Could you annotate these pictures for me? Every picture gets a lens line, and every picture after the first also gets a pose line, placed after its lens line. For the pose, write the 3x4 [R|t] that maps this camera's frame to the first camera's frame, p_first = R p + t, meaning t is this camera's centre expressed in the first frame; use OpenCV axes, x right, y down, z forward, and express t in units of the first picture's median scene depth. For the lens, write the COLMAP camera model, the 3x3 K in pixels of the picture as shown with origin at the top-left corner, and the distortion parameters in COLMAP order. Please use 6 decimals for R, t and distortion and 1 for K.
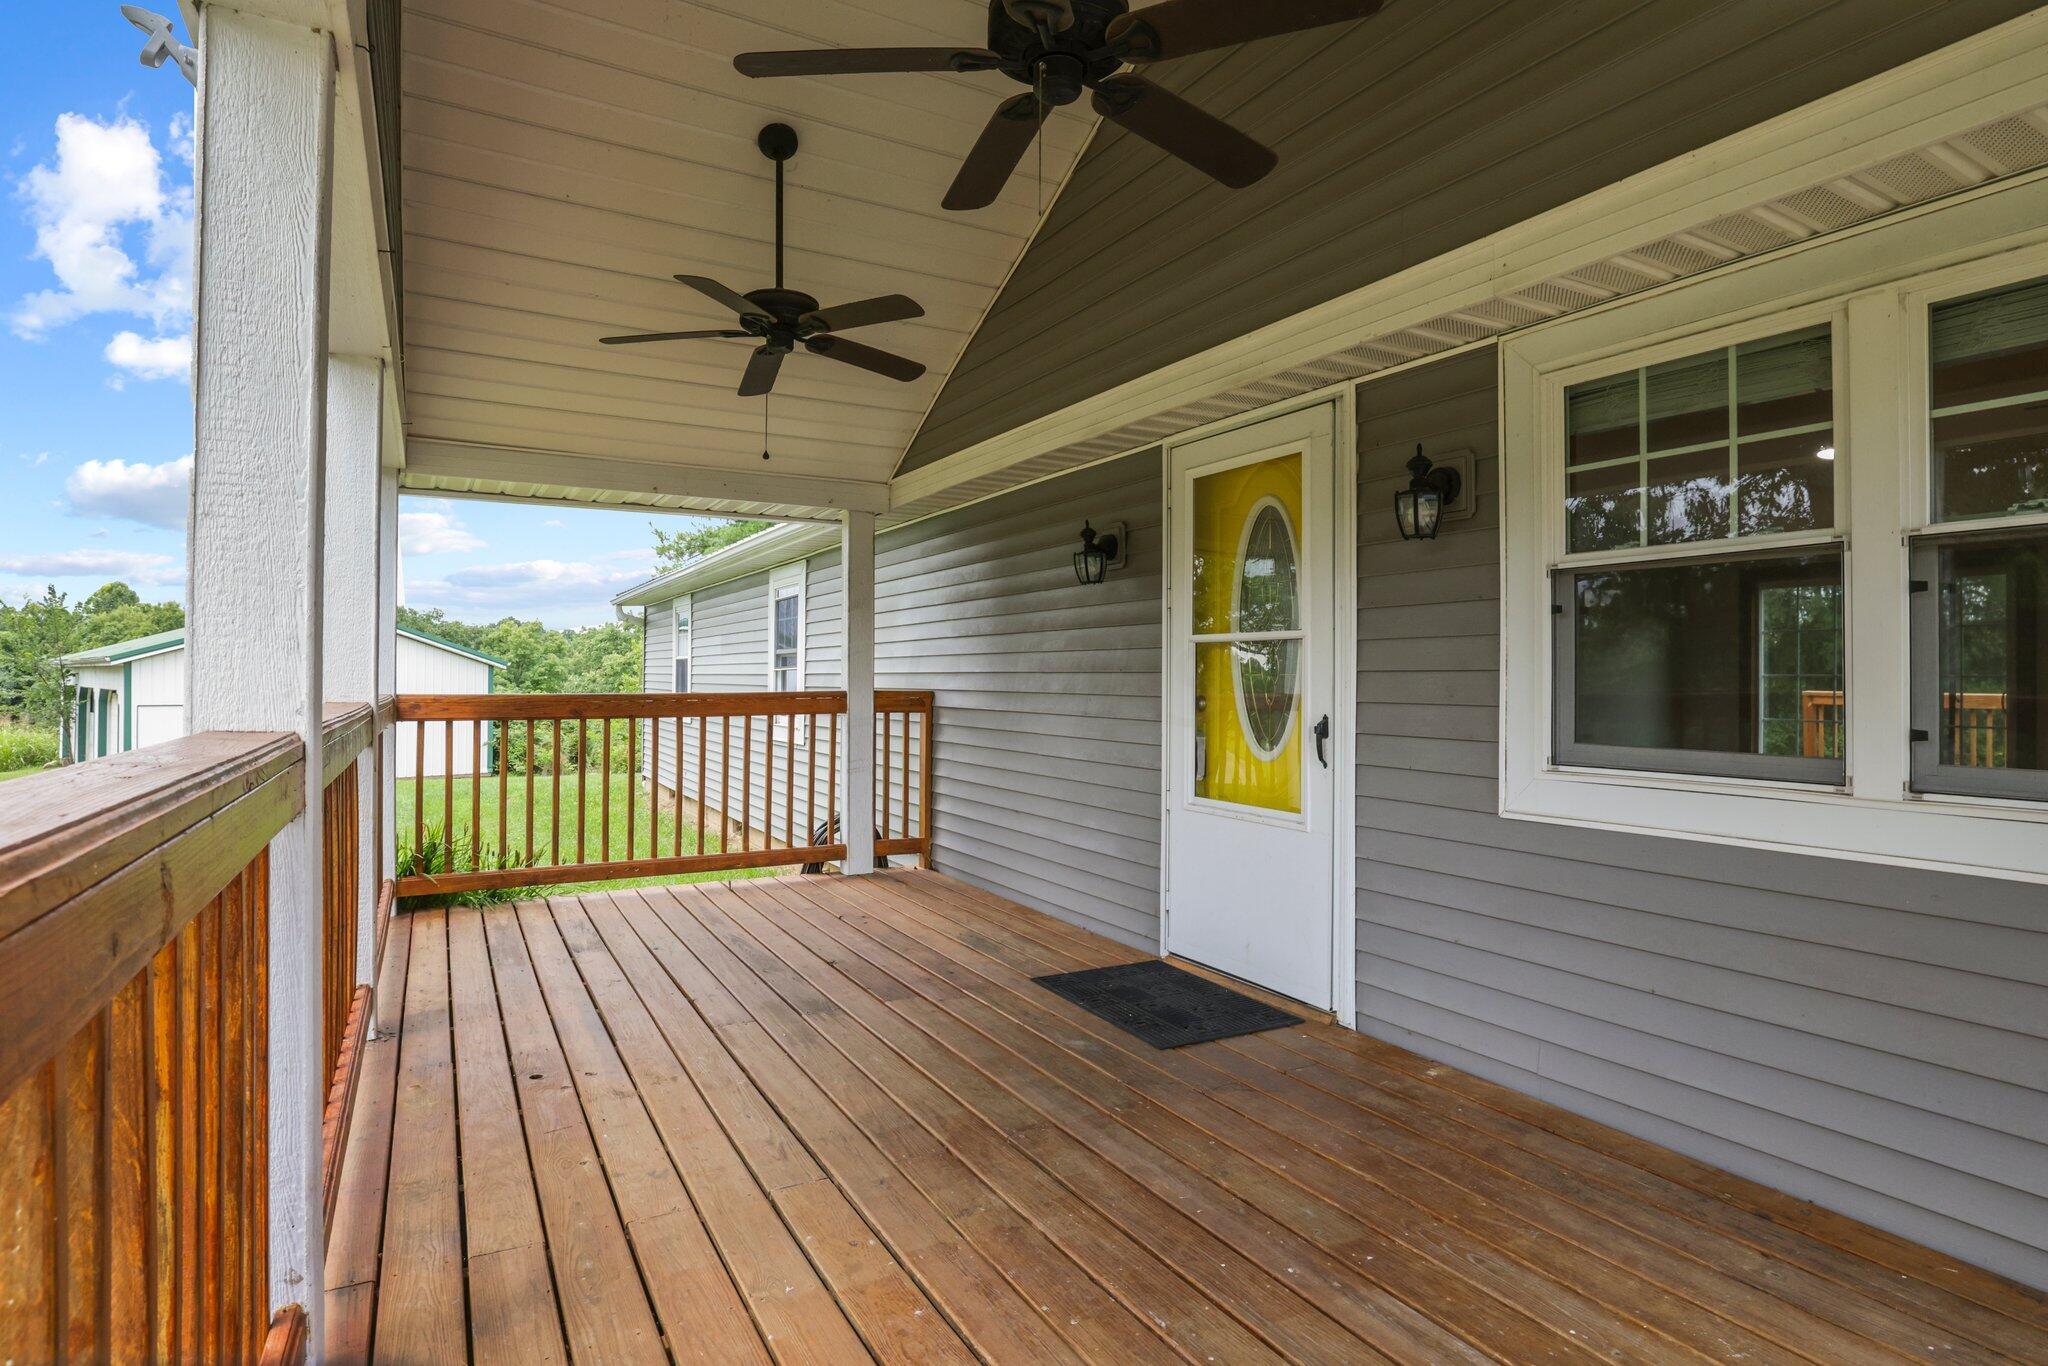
lens RADIAL K [[1065.9, 0, 1024.0], [0, 1065.9, 683.0], [0, 0, 1]] dist [-0.052744, 0.000147]
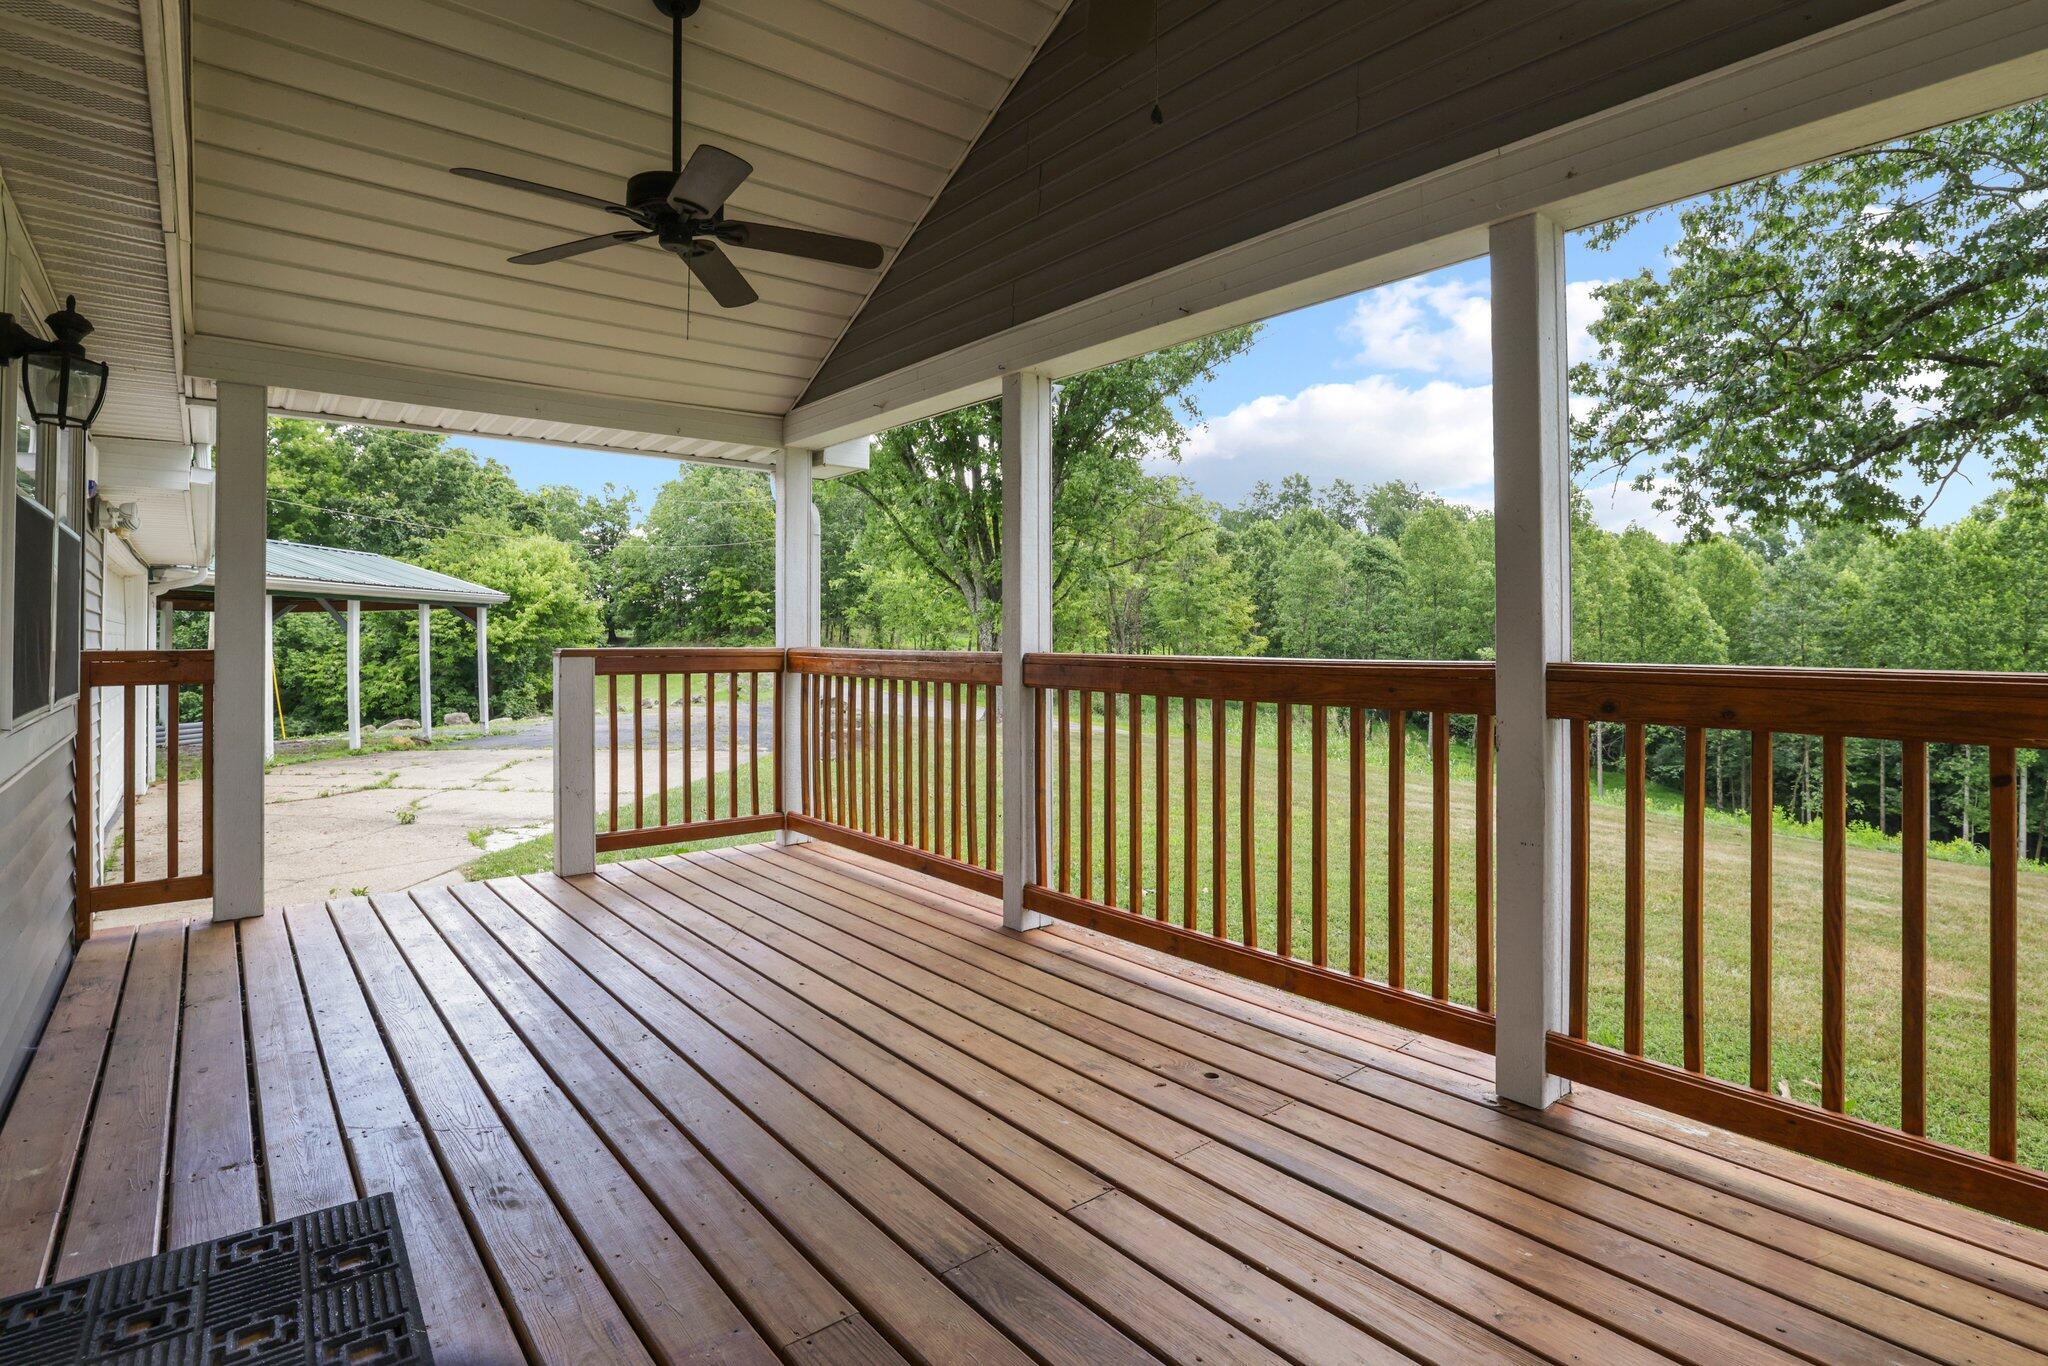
lens RADIAL K [[1050.0, 0, 1020.4], [0, 1050.0, 633.0], [0, 0, 1]] dist [-0.018305, -0.000158]
pose [[-0.986612, -0.004096, -0.163036, -0.152862], [-0.002563, 0.999951, -0.009608, 0.007462], [0.163068, -0.009062, -0.986573, 1.787804]]
